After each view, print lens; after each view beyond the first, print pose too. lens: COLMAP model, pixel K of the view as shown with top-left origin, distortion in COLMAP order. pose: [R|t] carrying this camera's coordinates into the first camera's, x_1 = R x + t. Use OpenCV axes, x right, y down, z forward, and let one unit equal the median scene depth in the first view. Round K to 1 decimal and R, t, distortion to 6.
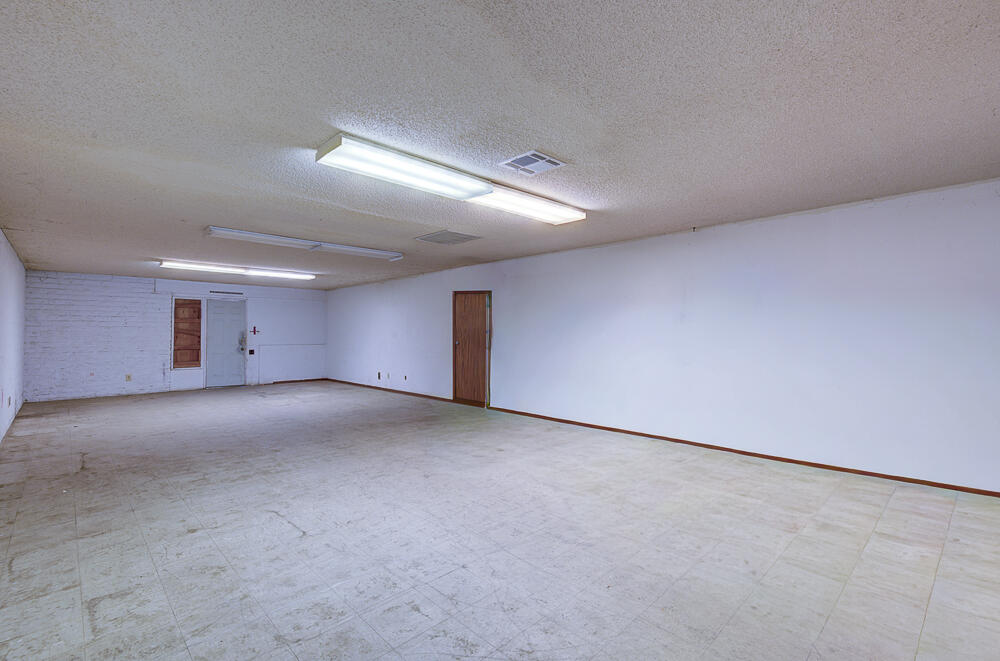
lens RADIAL K [[446.0, 0, 495.9], [0, 446.0, 313.2], [0, 0, 1]] dist [-0.001962, 0.001068]
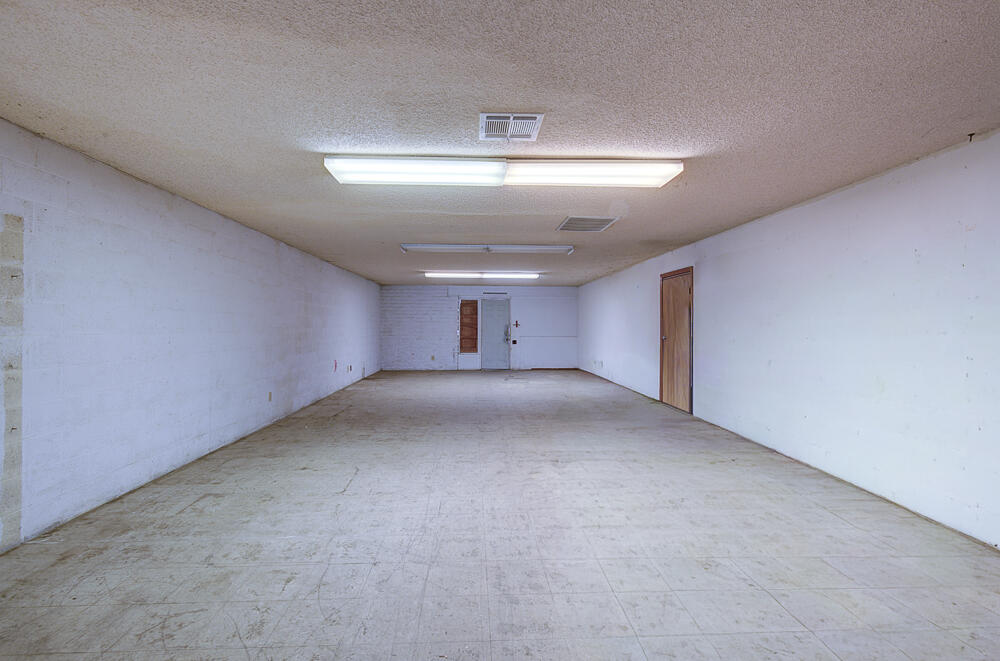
lens RADIAL K [[428.4, 0, 500.0], [0, 428.4, 304.0], [0, 0, 1]] dist [-0.000142, 0.000184]
pose [[0.748536, -0.031239, -0.662358, 0.242536], [0.025183, 0.999508, -0.018681, 0.007243], [0.662616, -0.002697, 0.748955, 0.150073]]
